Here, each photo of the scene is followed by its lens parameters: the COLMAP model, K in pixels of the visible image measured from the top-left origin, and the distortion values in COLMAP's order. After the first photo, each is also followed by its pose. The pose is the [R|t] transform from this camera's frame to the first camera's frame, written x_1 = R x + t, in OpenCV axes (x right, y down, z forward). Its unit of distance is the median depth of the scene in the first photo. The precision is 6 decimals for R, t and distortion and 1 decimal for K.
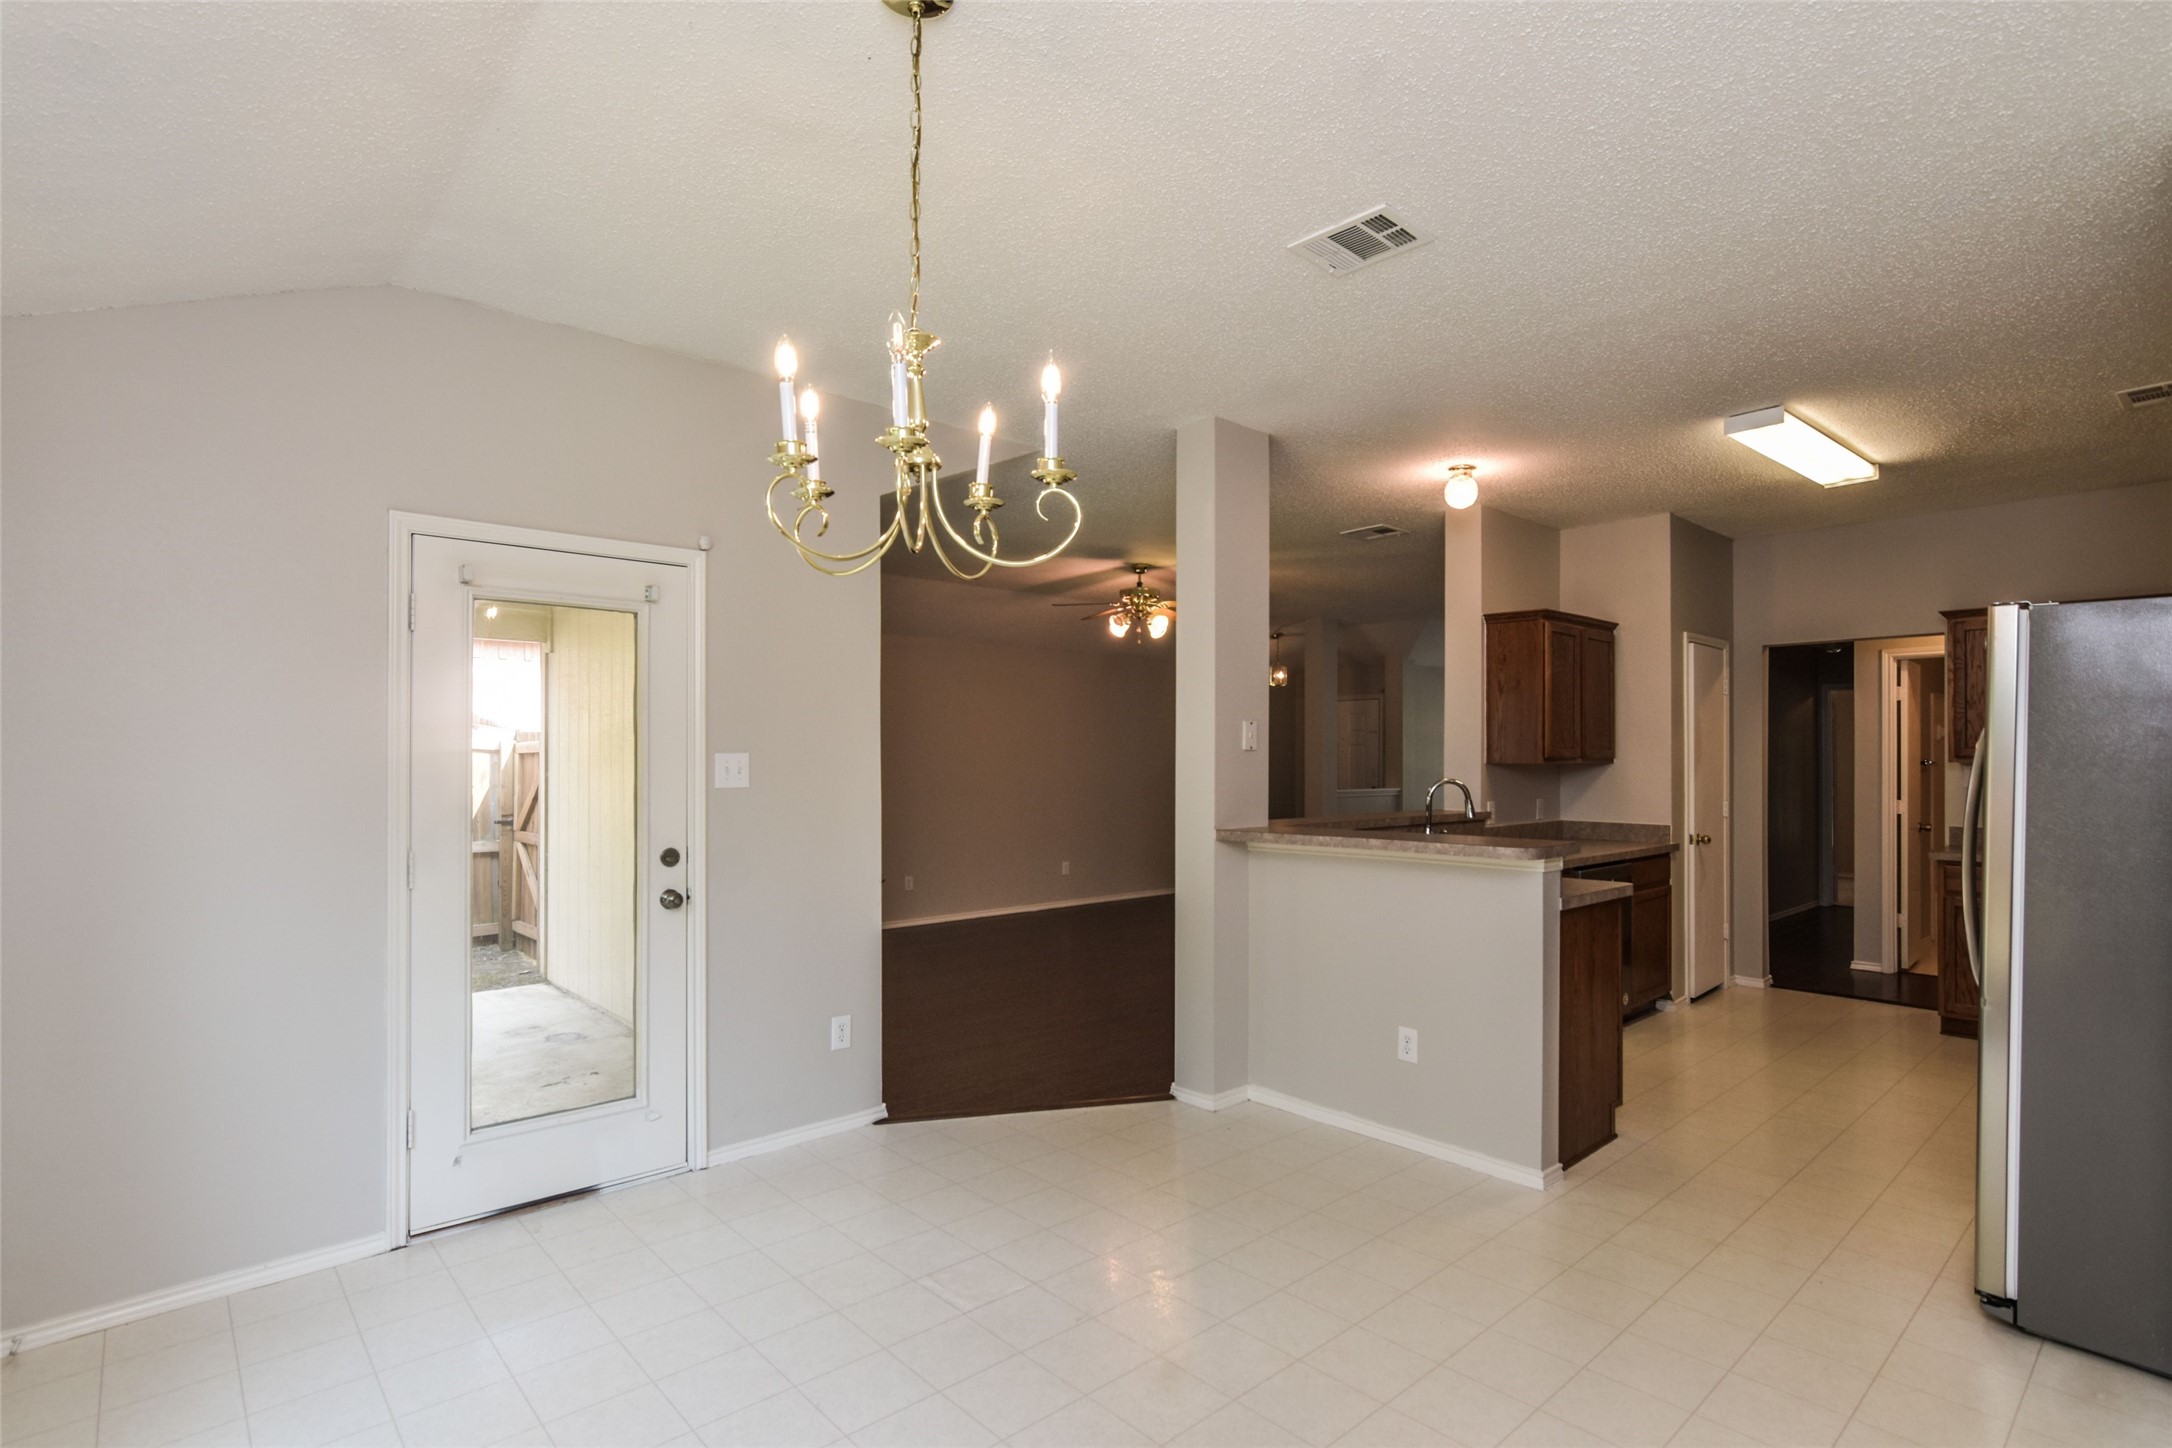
lens RADIAL K [[1059.0, 0, 1080.9], [0, 1059.0, 757.6], [0, 0, 1]] dist [-0.008932, 0.004173]
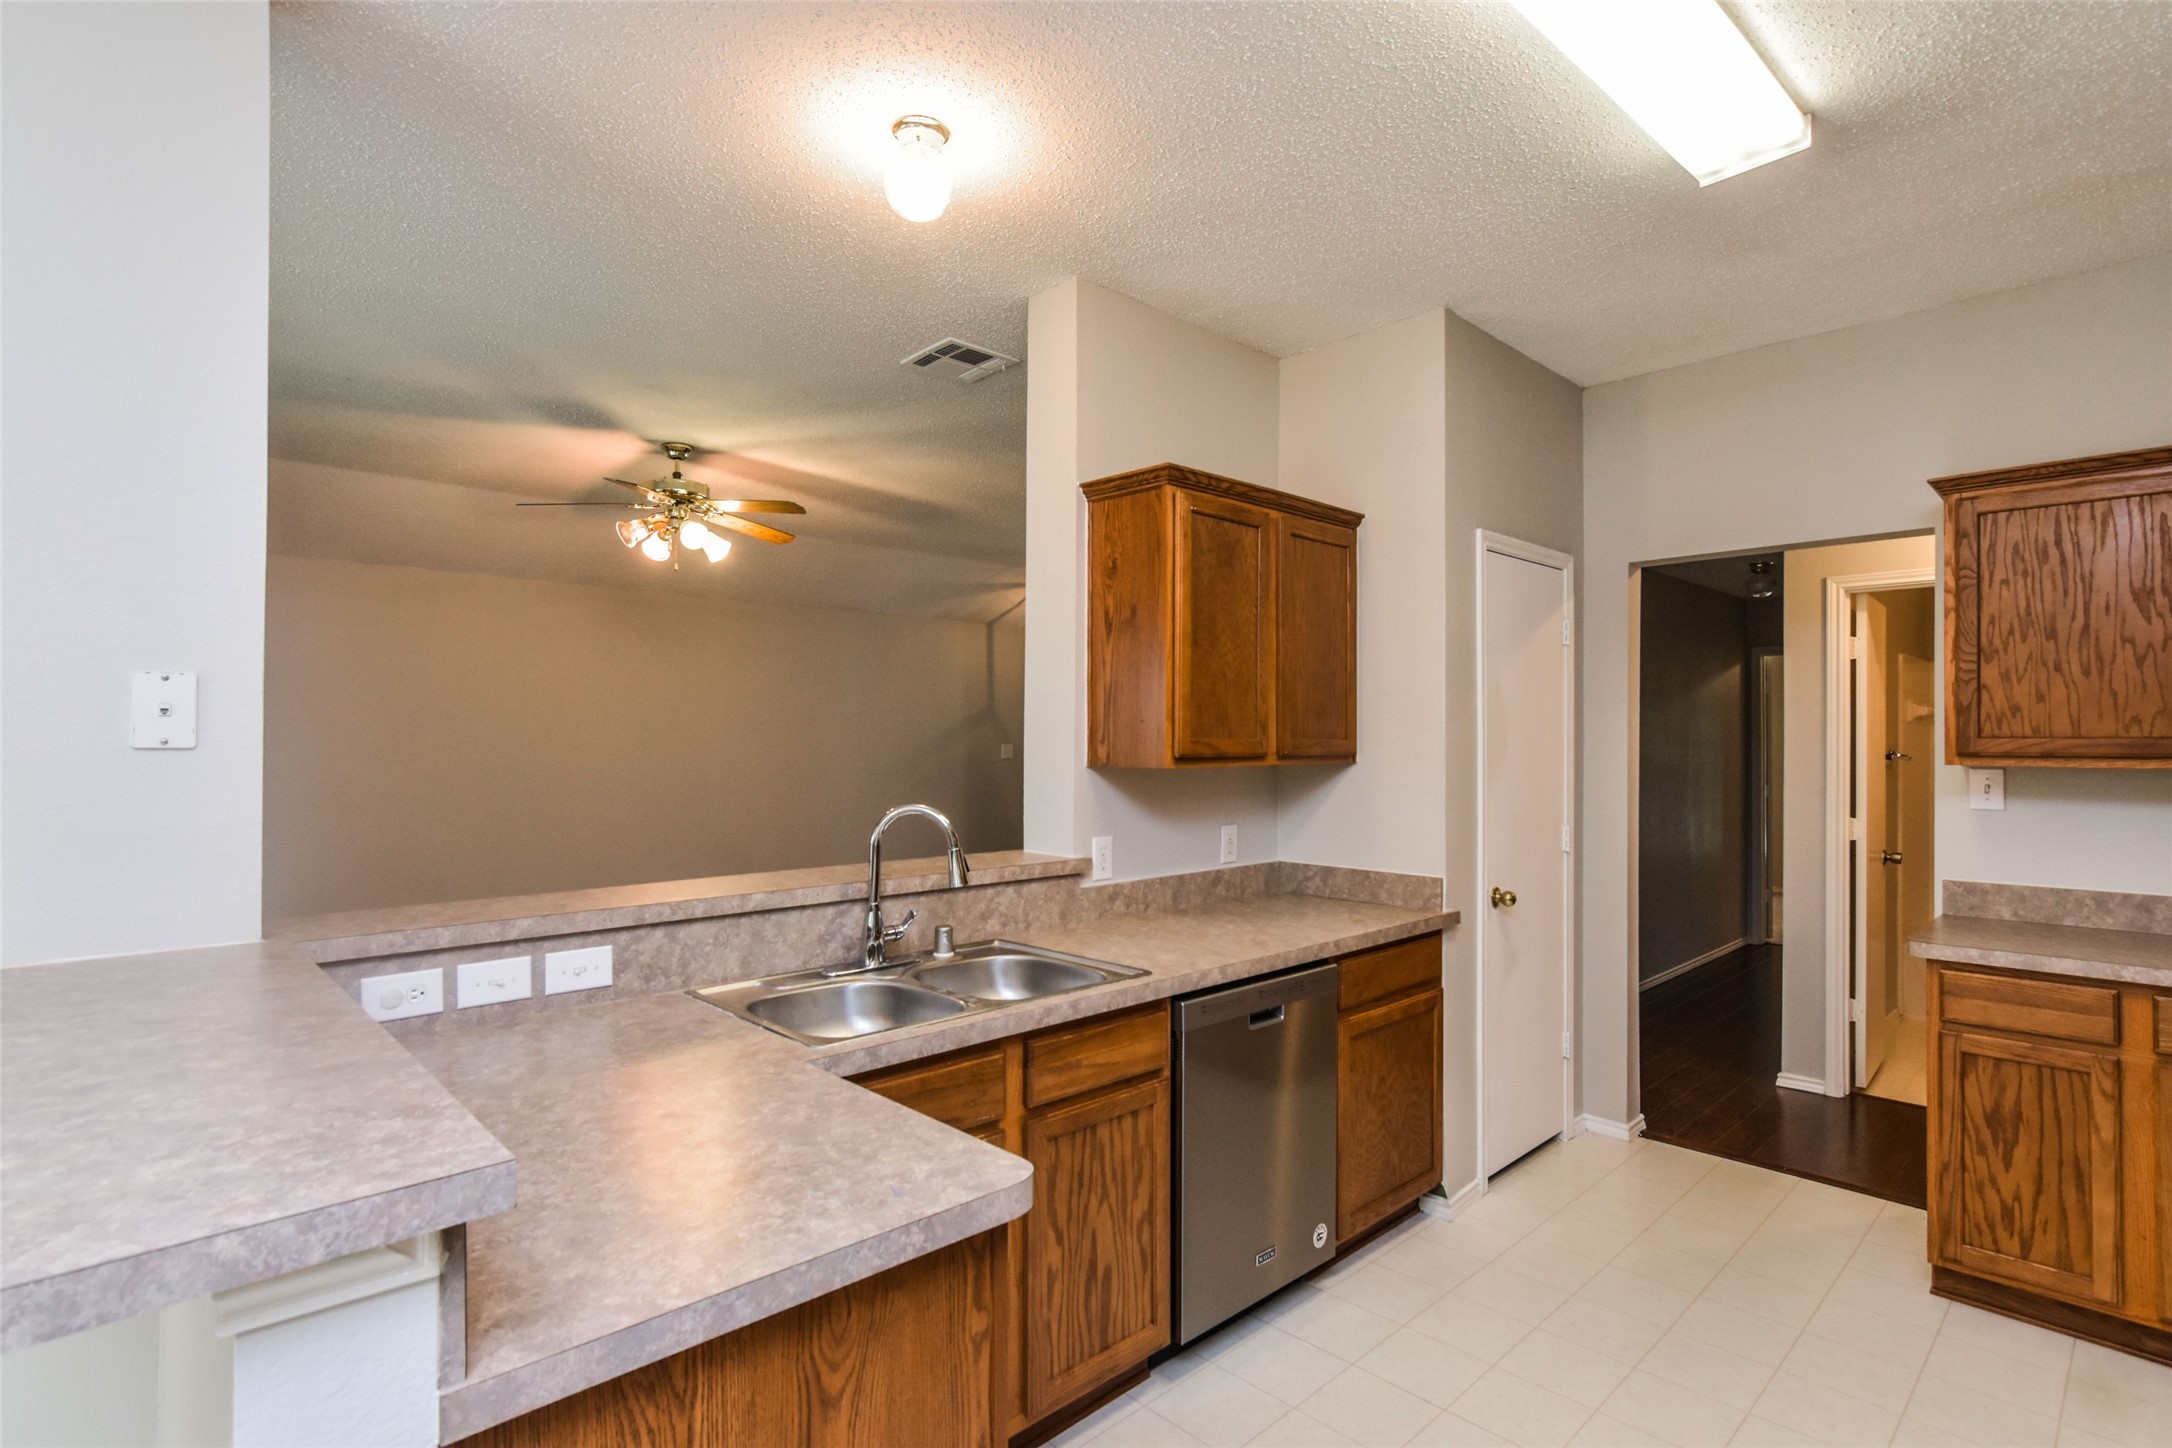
lens RADIAL K [[1059.0, 0, 1080.0], [0, 1059.0, 746.5], [0, 0, 1]] dist [-0.008932, 0.004173]
pose [[0.999627, 0.000363, 0.027314, 0.341684], [-0.000523, 0.999983, 0.005863, -0.006929], [-0.027312, -0.005875, 0.999610, 0.440840]]
